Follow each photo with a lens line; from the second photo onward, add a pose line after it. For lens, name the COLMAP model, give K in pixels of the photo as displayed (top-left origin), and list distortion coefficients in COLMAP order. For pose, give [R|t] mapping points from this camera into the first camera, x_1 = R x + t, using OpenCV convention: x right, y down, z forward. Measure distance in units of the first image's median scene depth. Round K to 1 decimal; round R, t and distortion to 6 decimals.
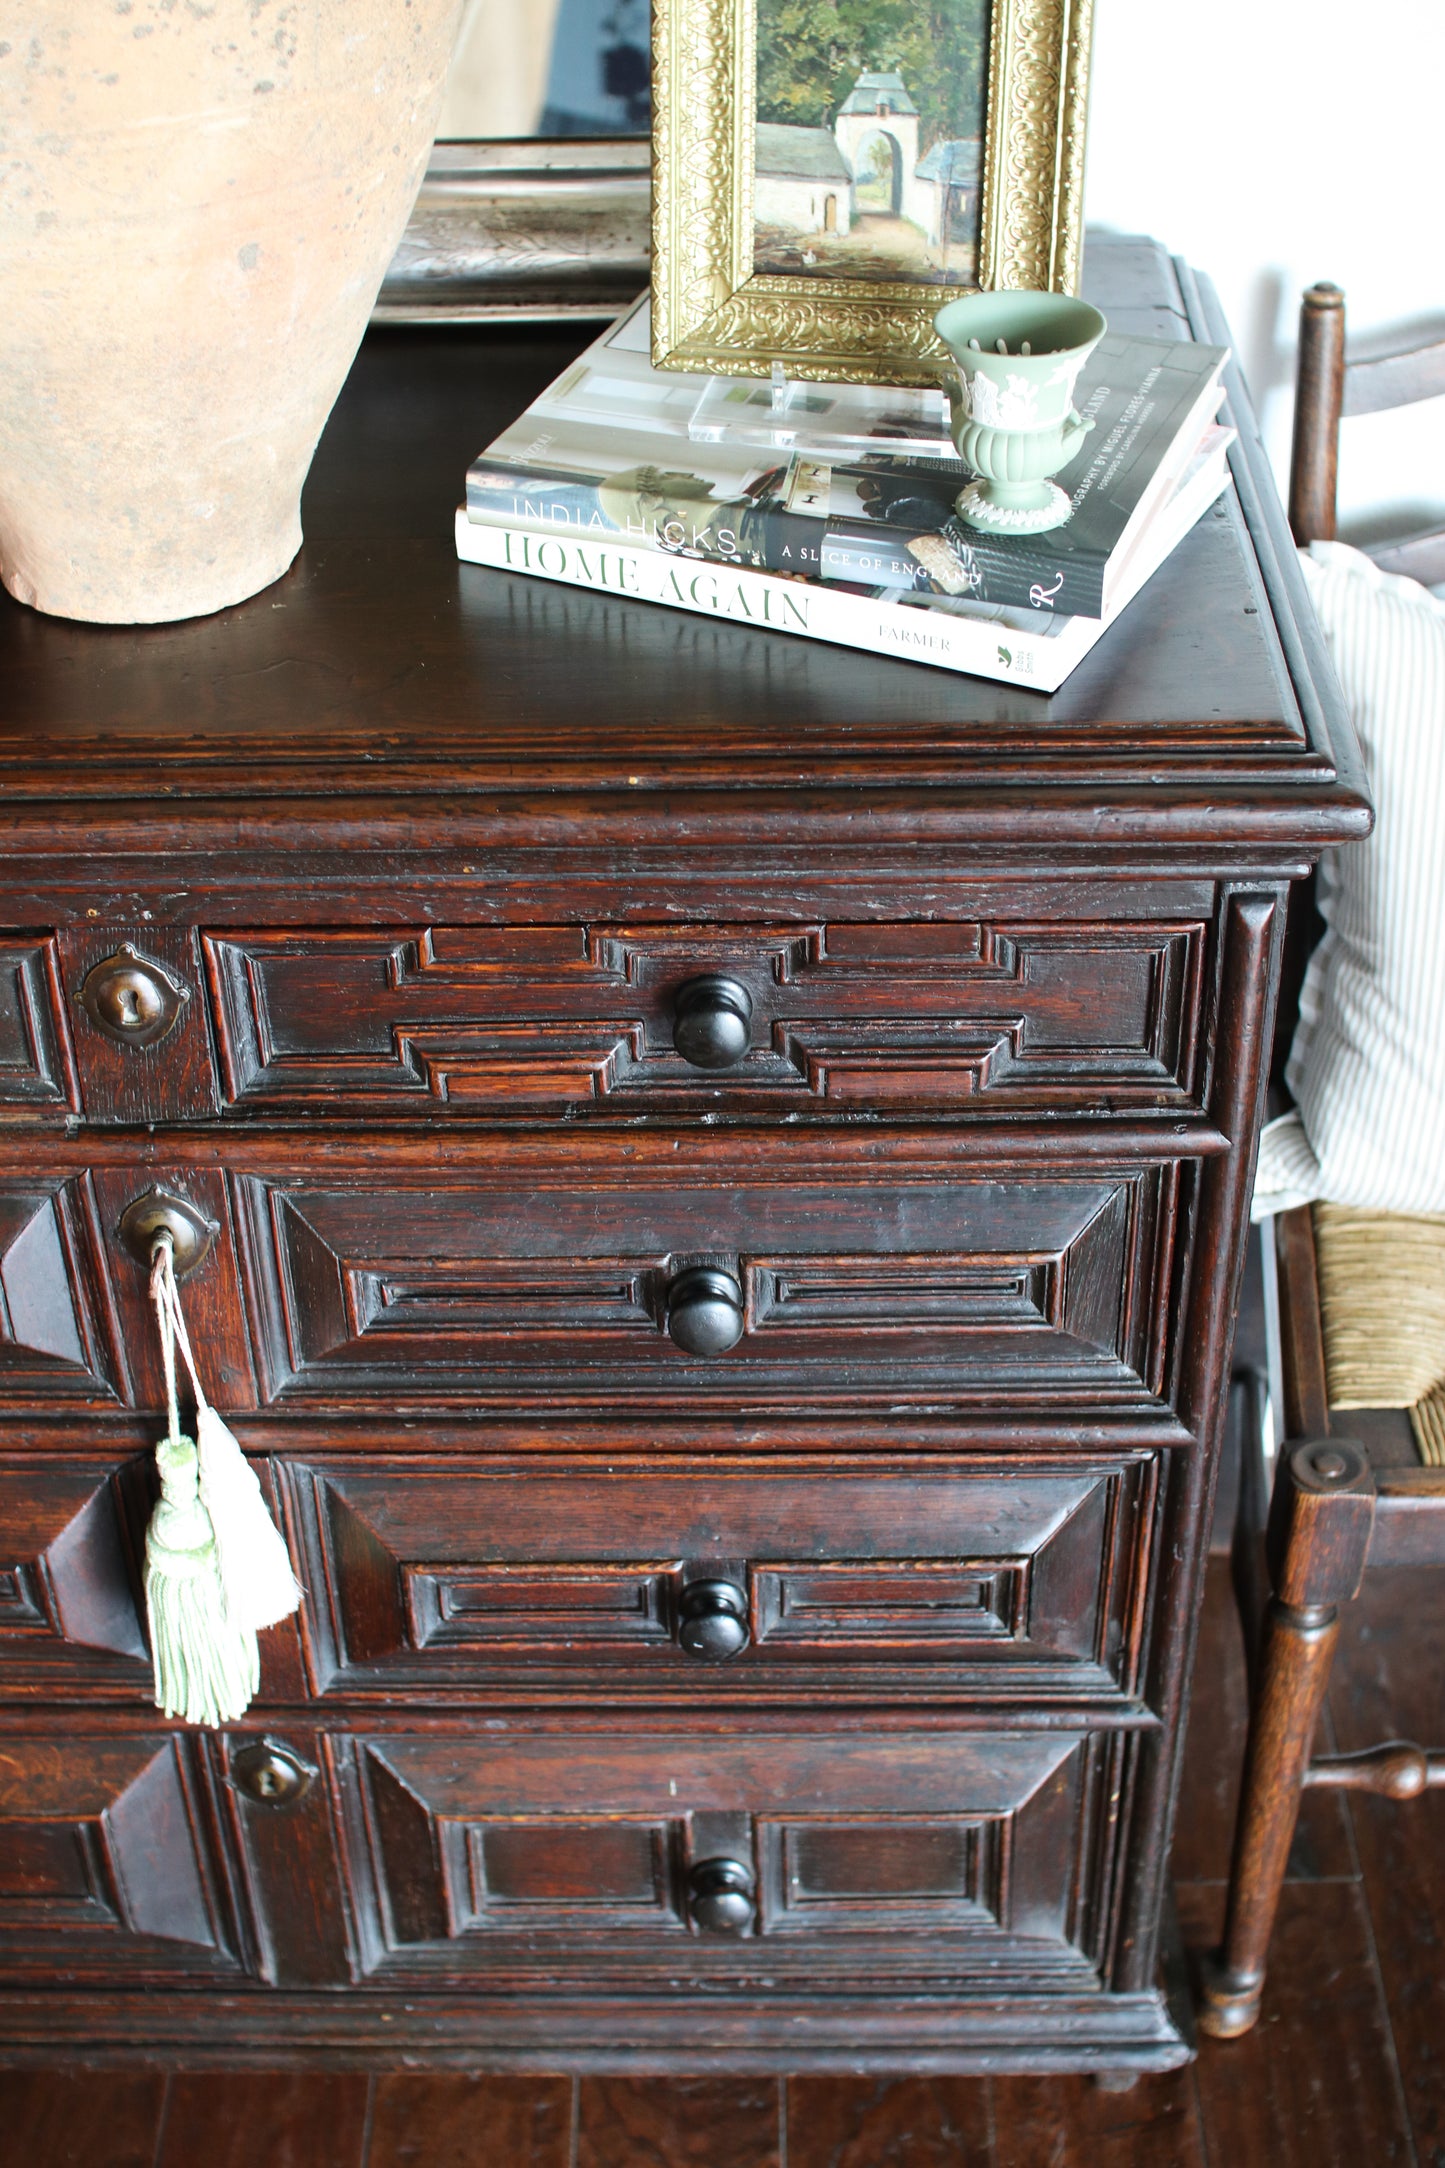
lens RADIAL K [[3033.4, 0, 722.5], [0, 3033.4, 1084.0], [0, 0, 1]] dist [-0.182877, 0.300321]
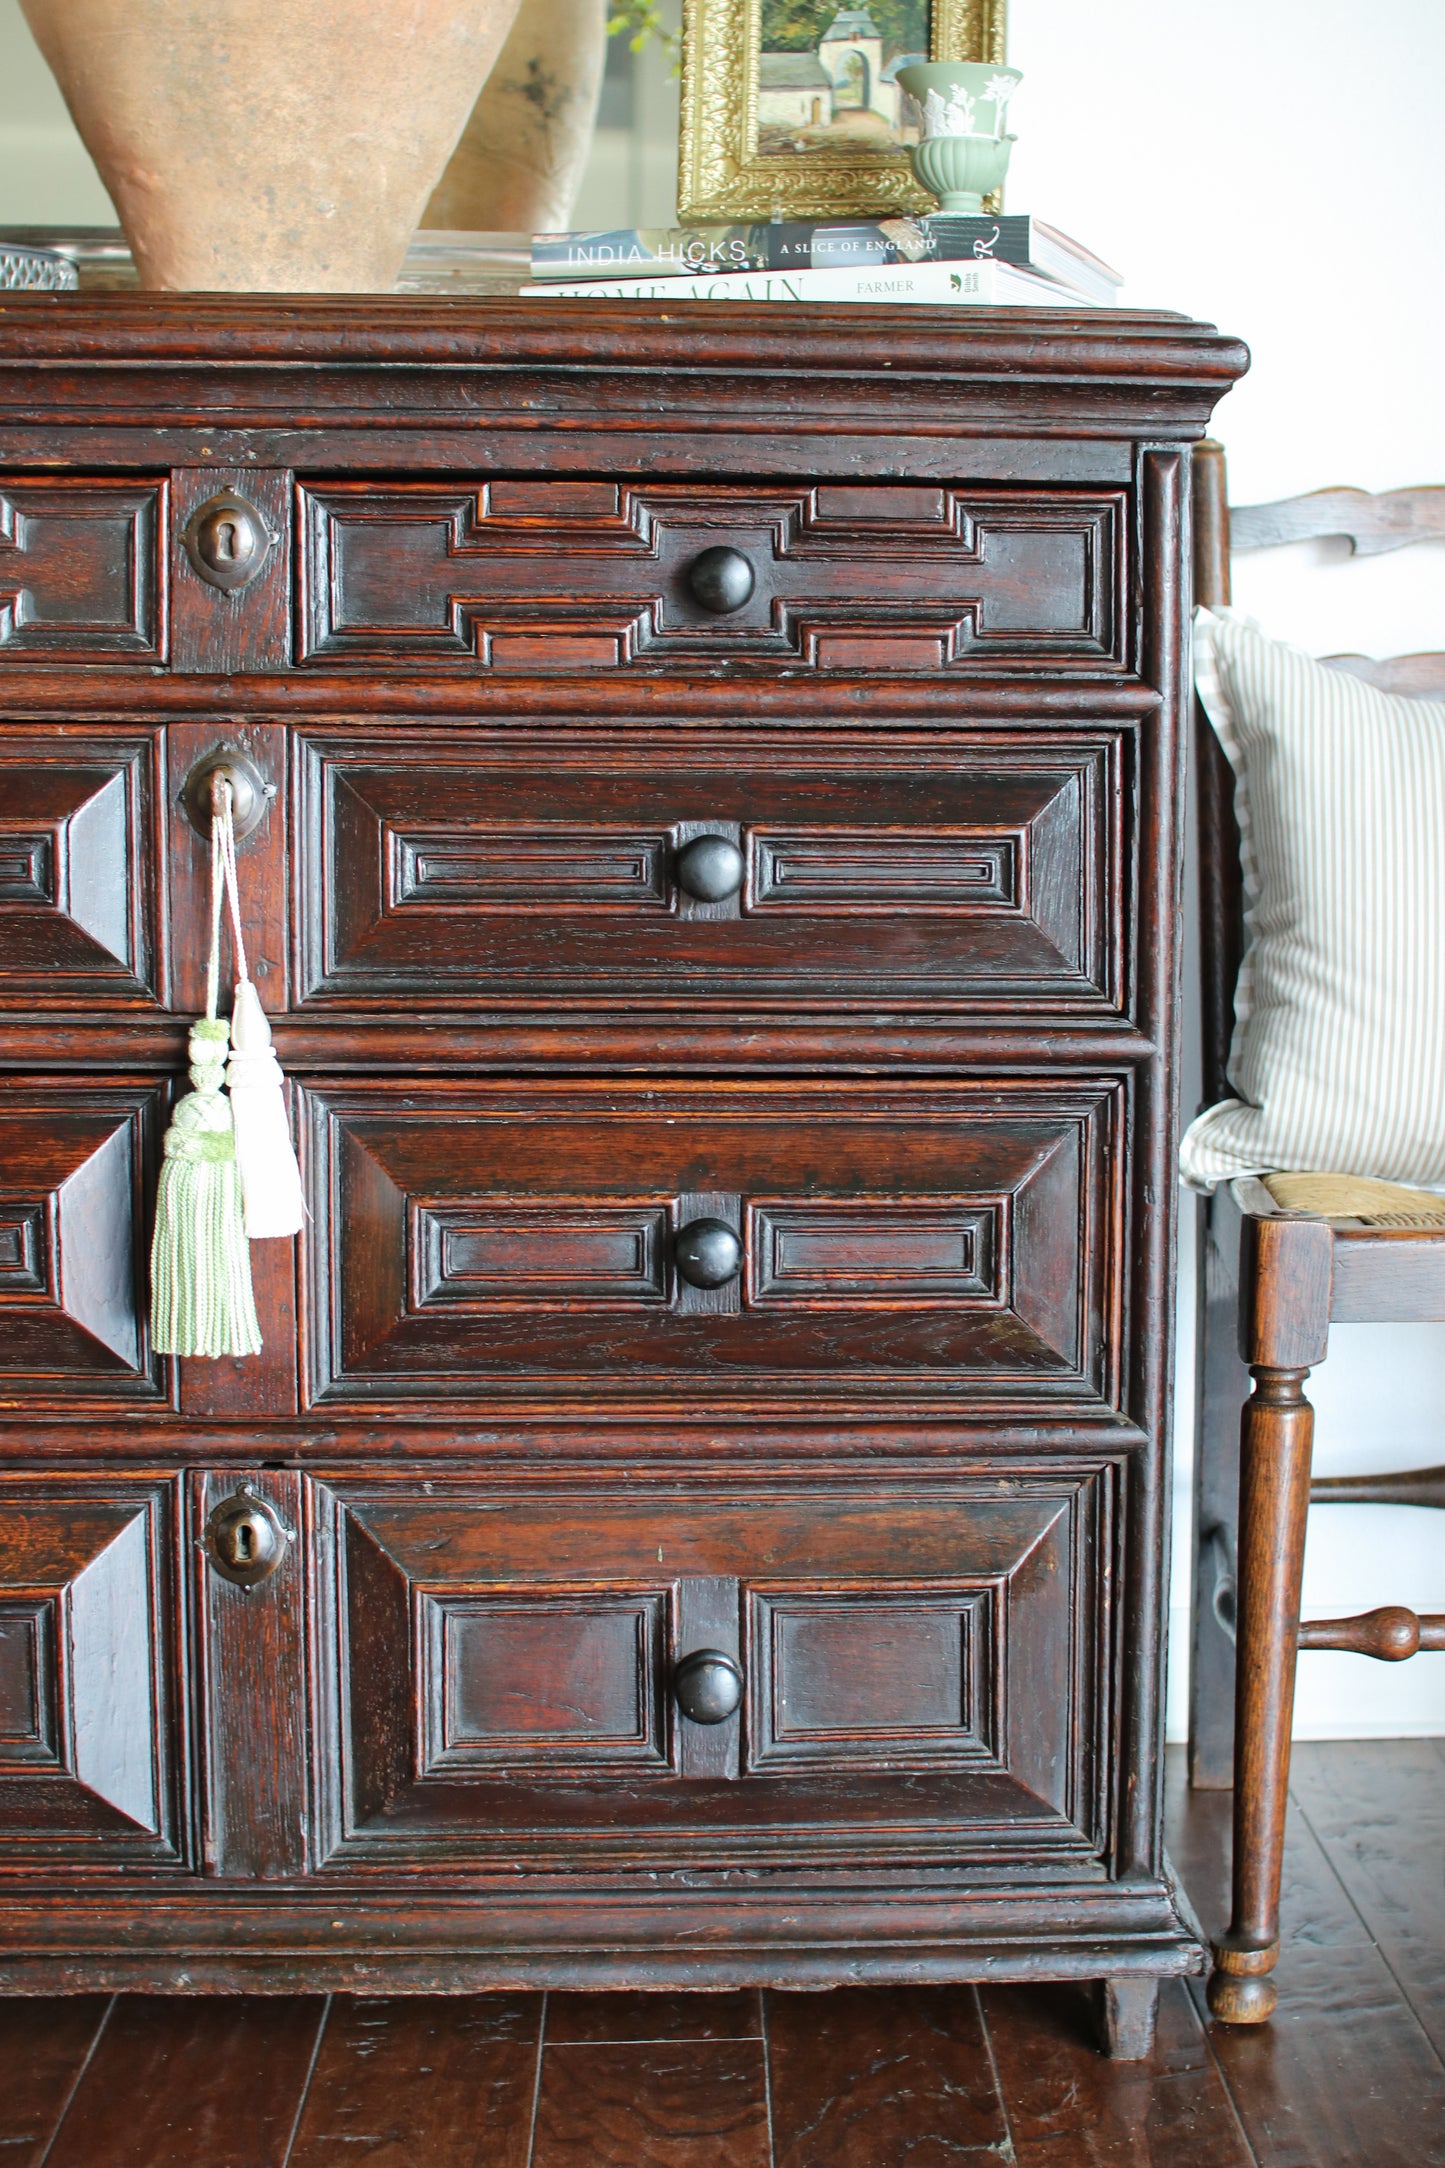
lens RADIAL K [[3068.1, 0, 976.8], [0, 3068.1, 1055.4], [0, 0, 1]] dist [-0.094404, -0.071608]
pose [[0.994680, 0.017579, 0.101506, -0.021813], [0.037940, 0.853564, -0.519605, 0.754436], [-0.095776, 0.520692, 0.848355, 0.069280]]
